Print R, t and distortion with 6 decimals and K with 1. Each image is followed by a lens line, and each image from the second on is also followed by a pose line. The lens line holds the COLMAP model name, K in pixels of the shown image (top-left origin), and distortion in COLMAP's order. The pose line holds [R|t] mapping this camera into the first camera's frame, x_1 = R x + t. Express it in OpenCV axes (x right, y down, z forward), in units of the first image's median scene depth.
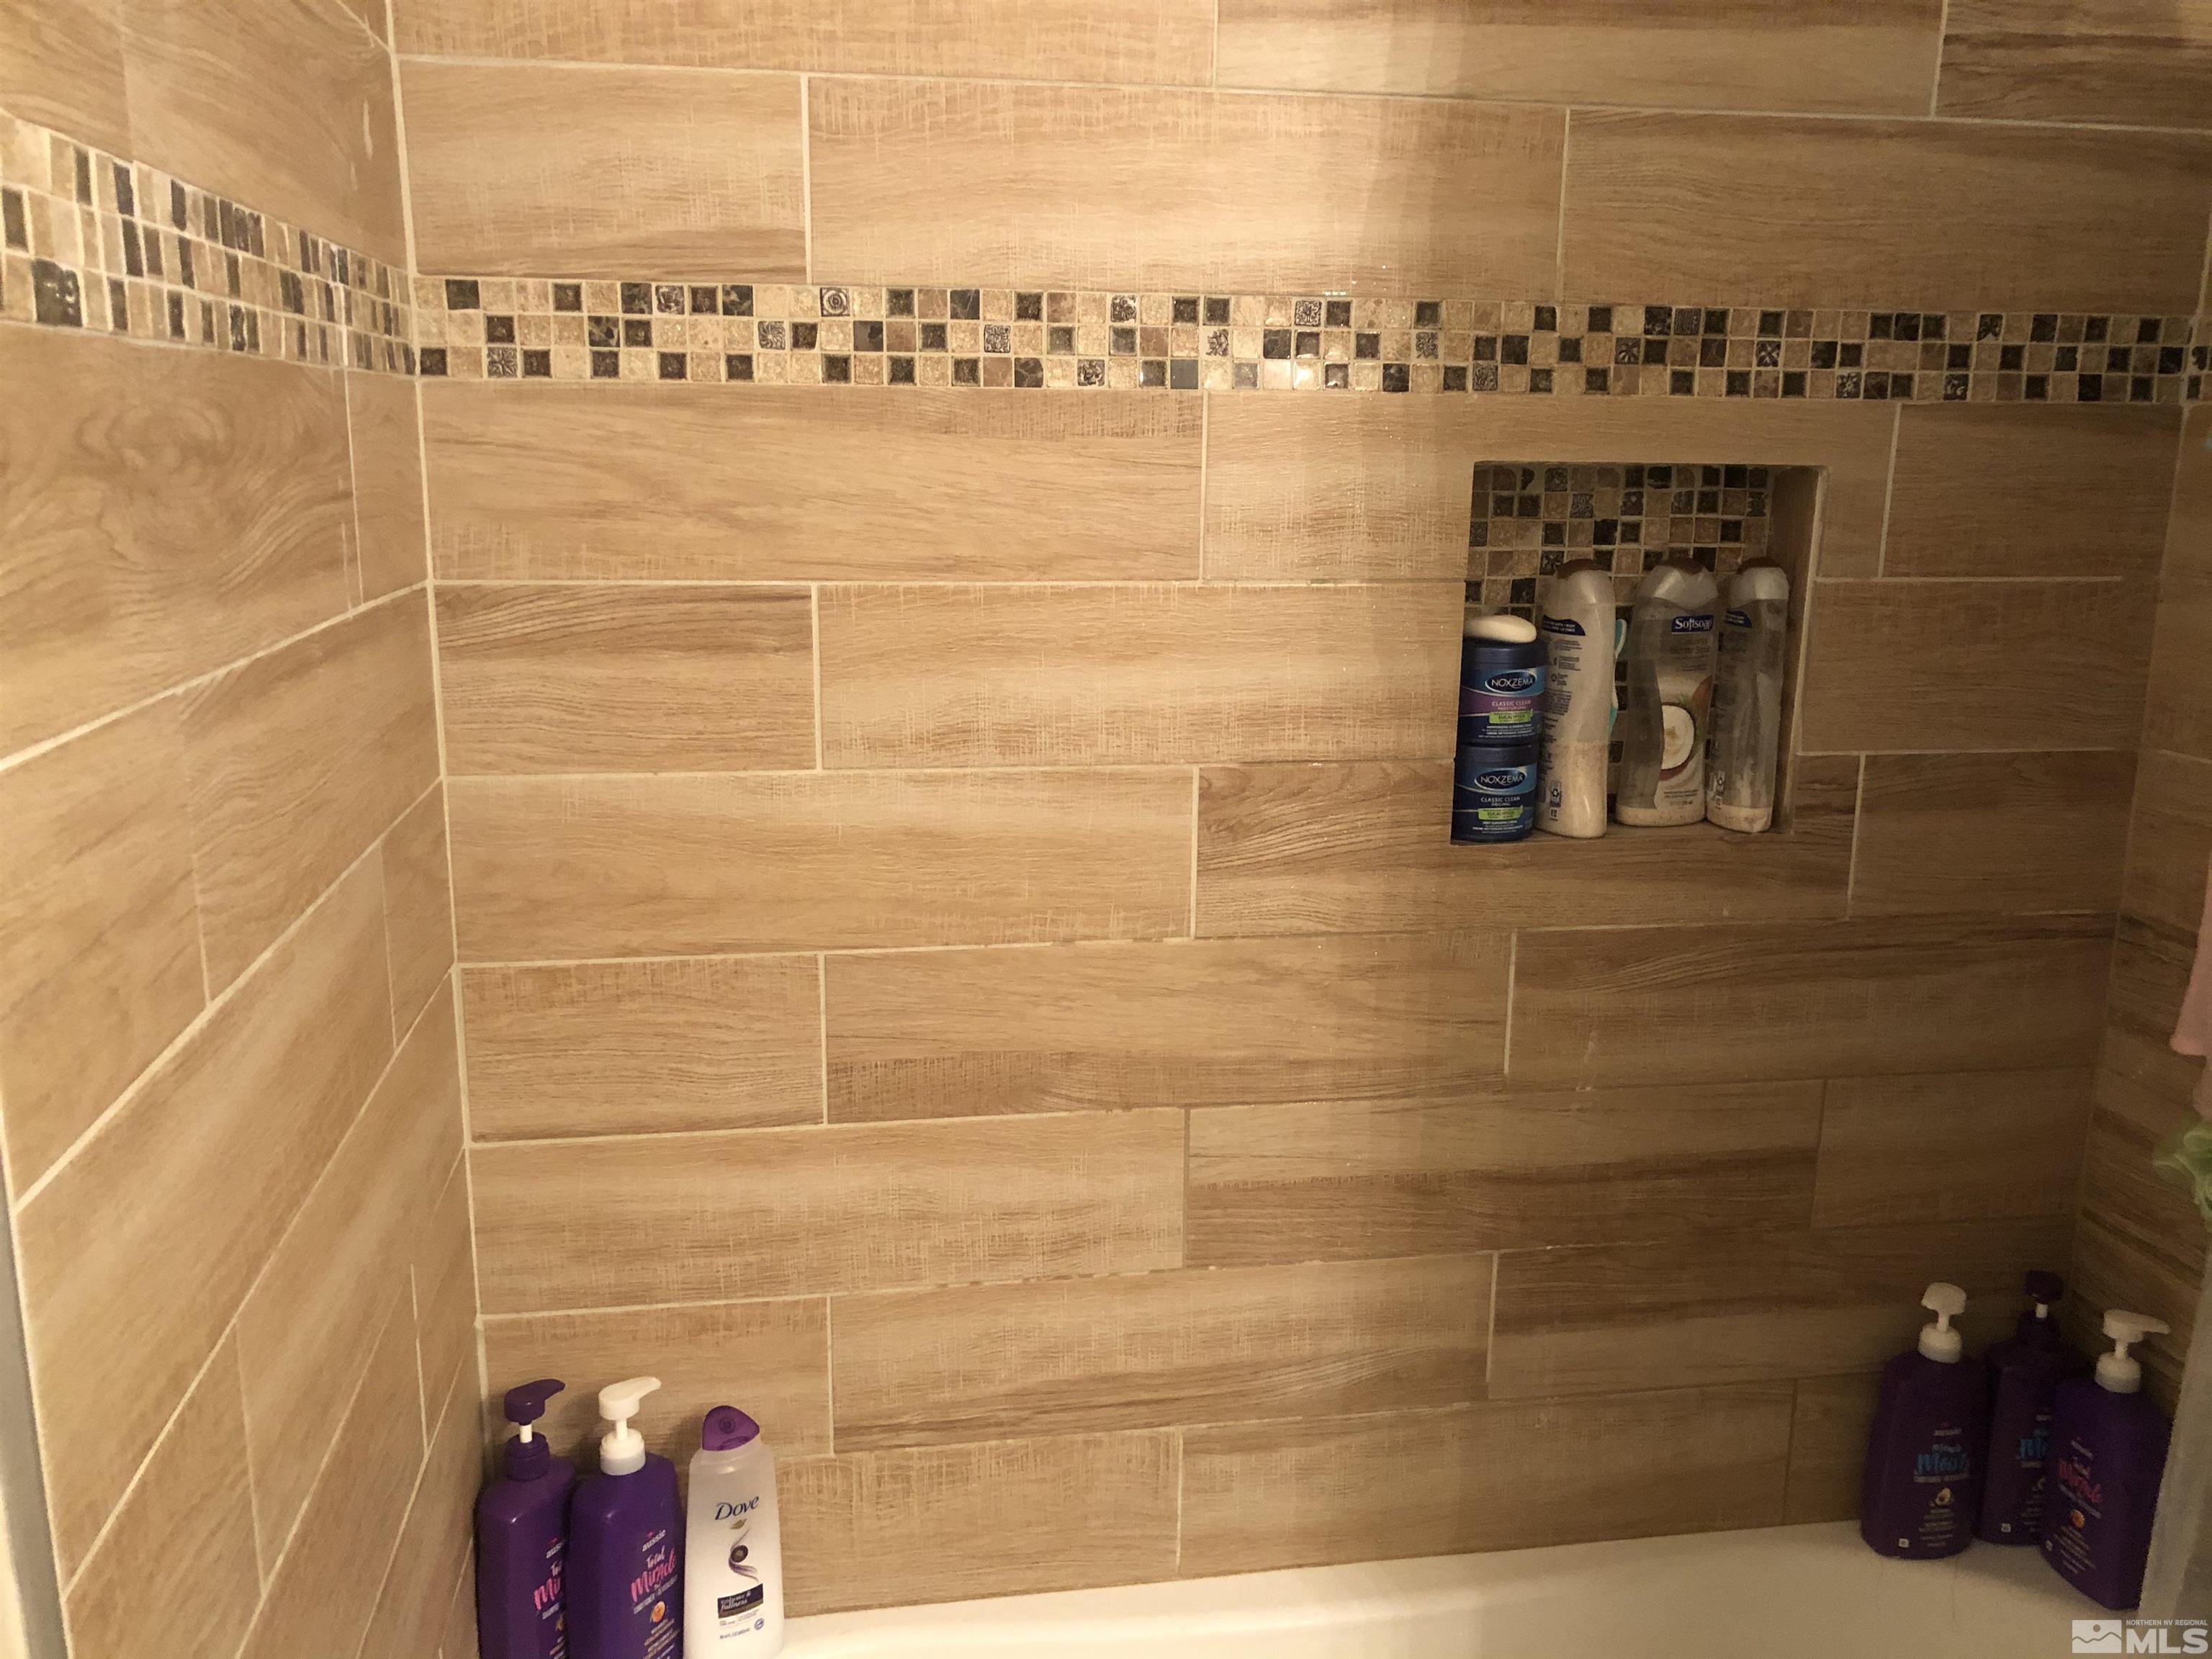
lens RADIAL K [[1791.1, 0, 1097.7], [0, 1791.1, 829.6], [0, 0, 1]] dist [0.014722, -0.005679]
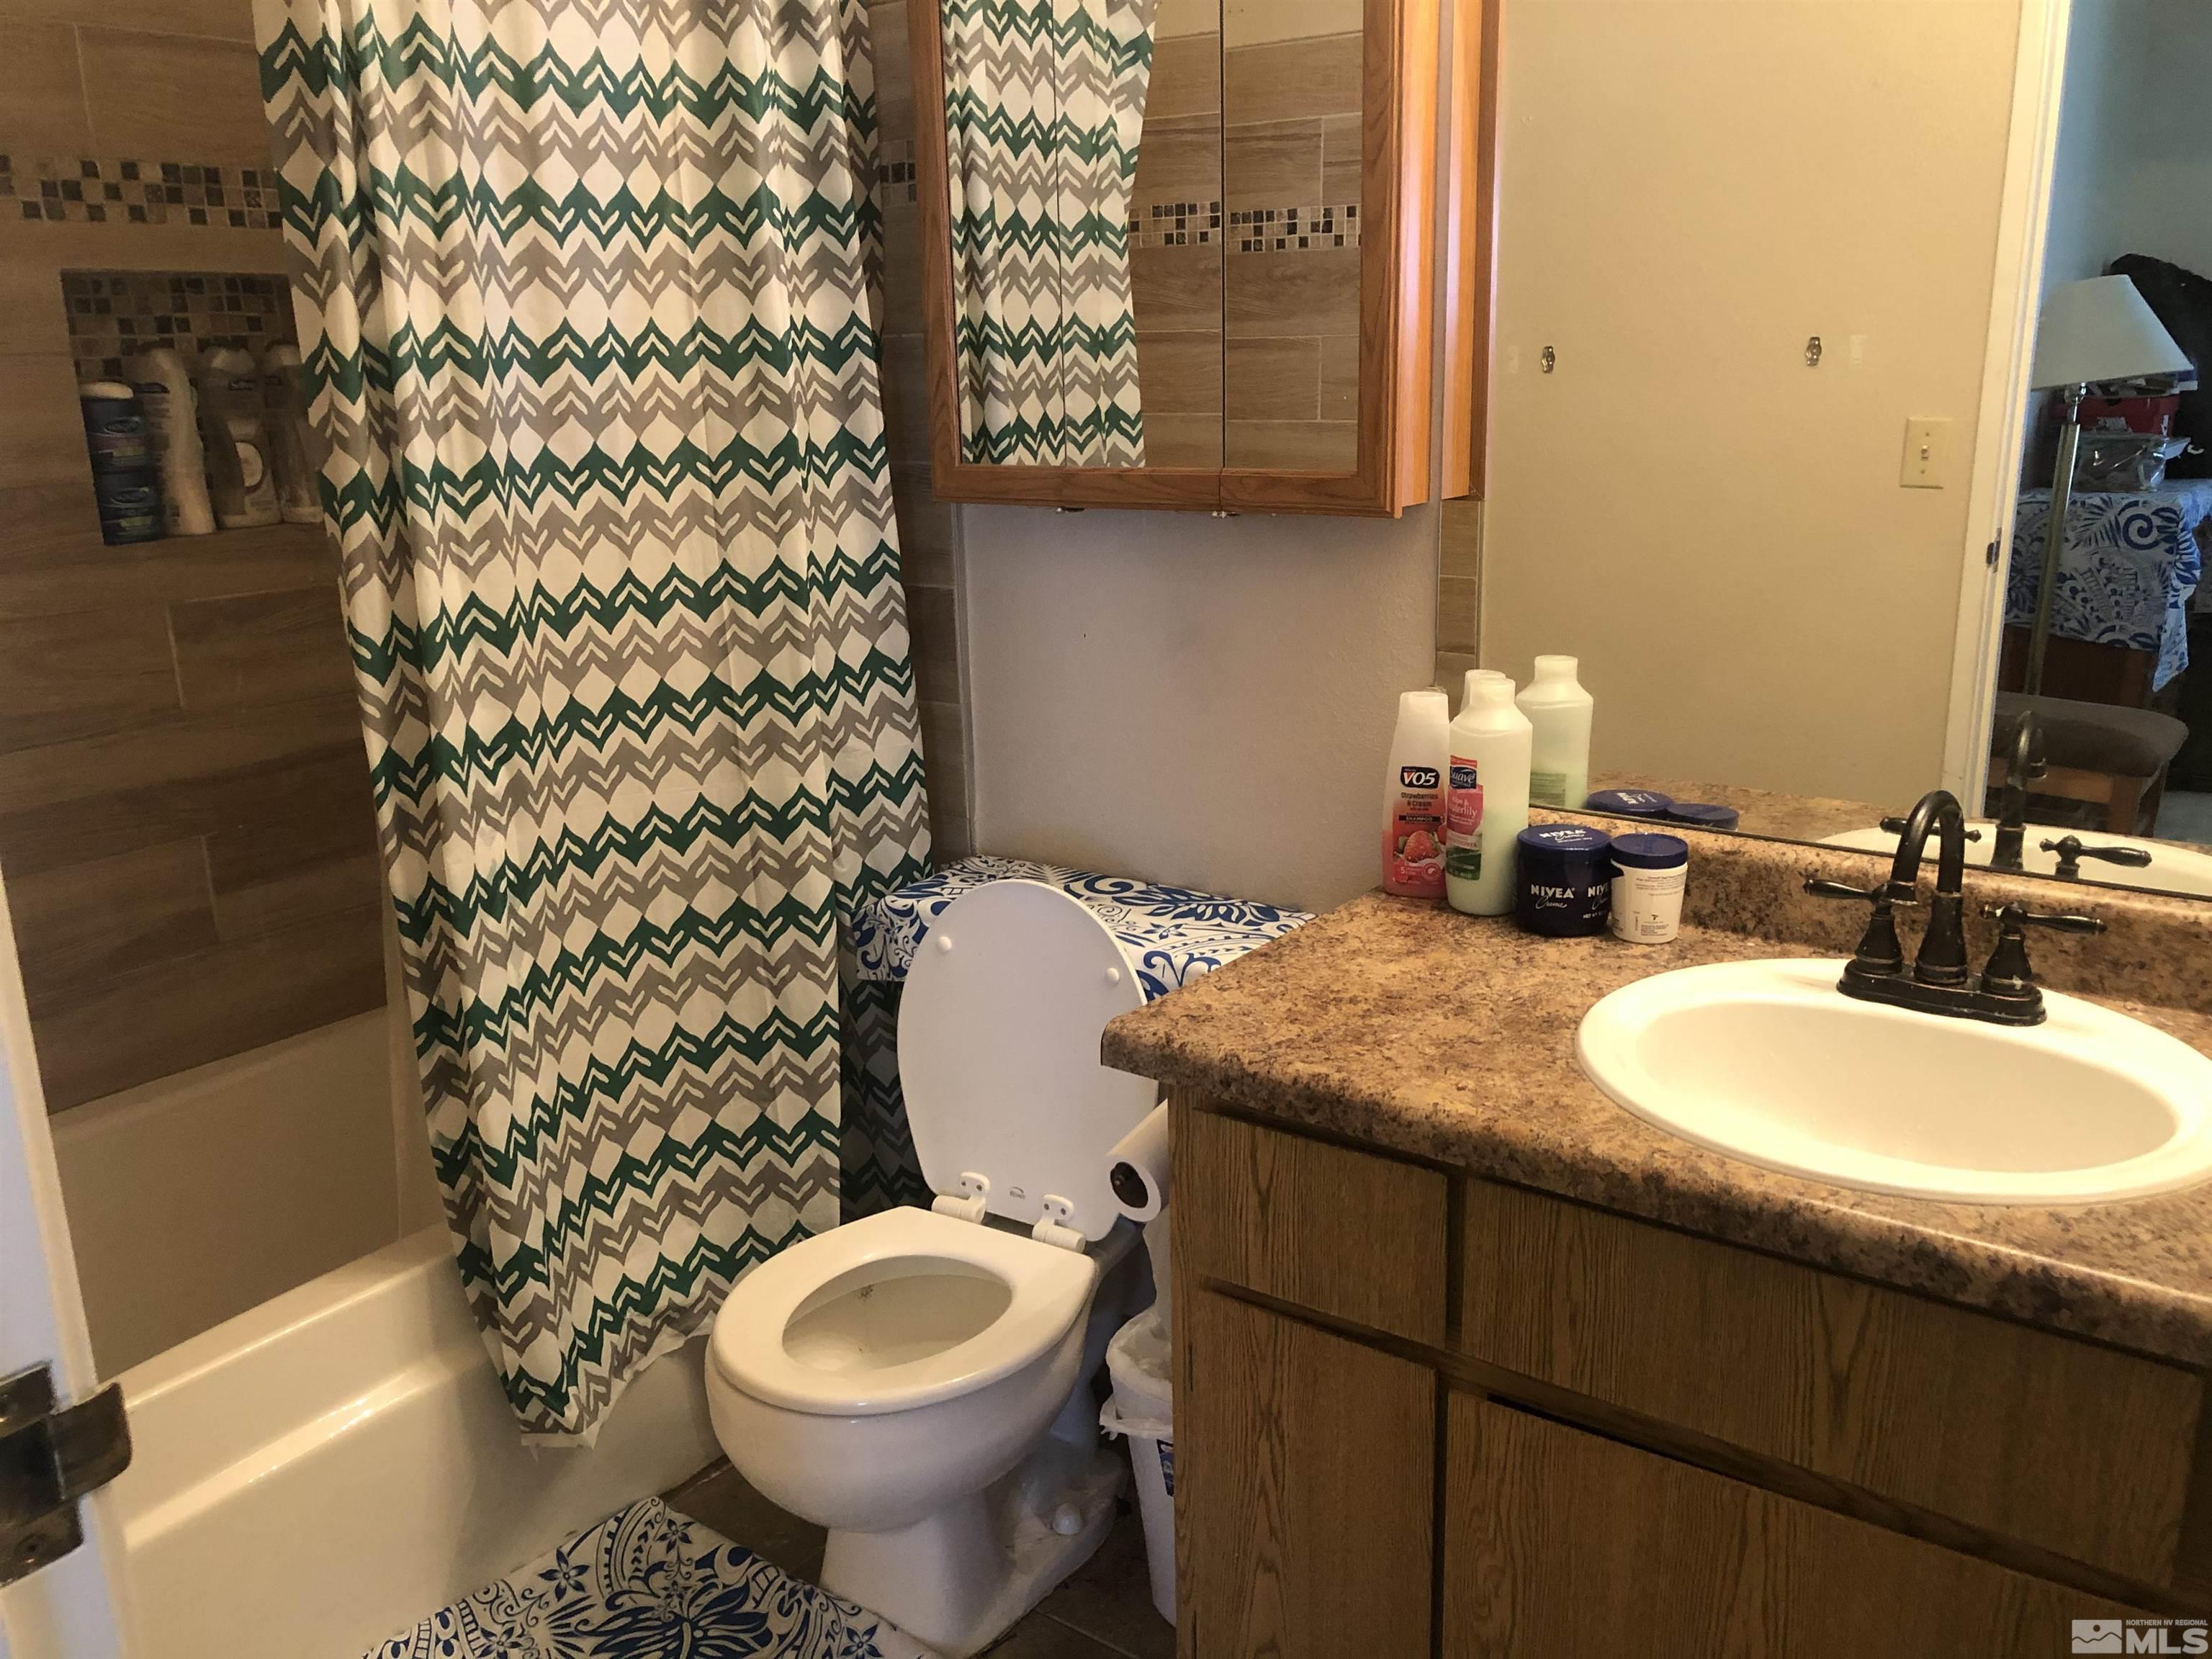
lens RADIAL K [[1791.1, 0, 1107.2], [0, 1791.1, 835.0], [0, 0, 1]] dist [0.014722, -0.005679]
pose [[0.714333, -0.214862, 0.666005, -0.234699], [0.169119, 0.976493, 0.133639, 0.175633], [-0.679064, 0.017171, 0.733879, -0.585581]]
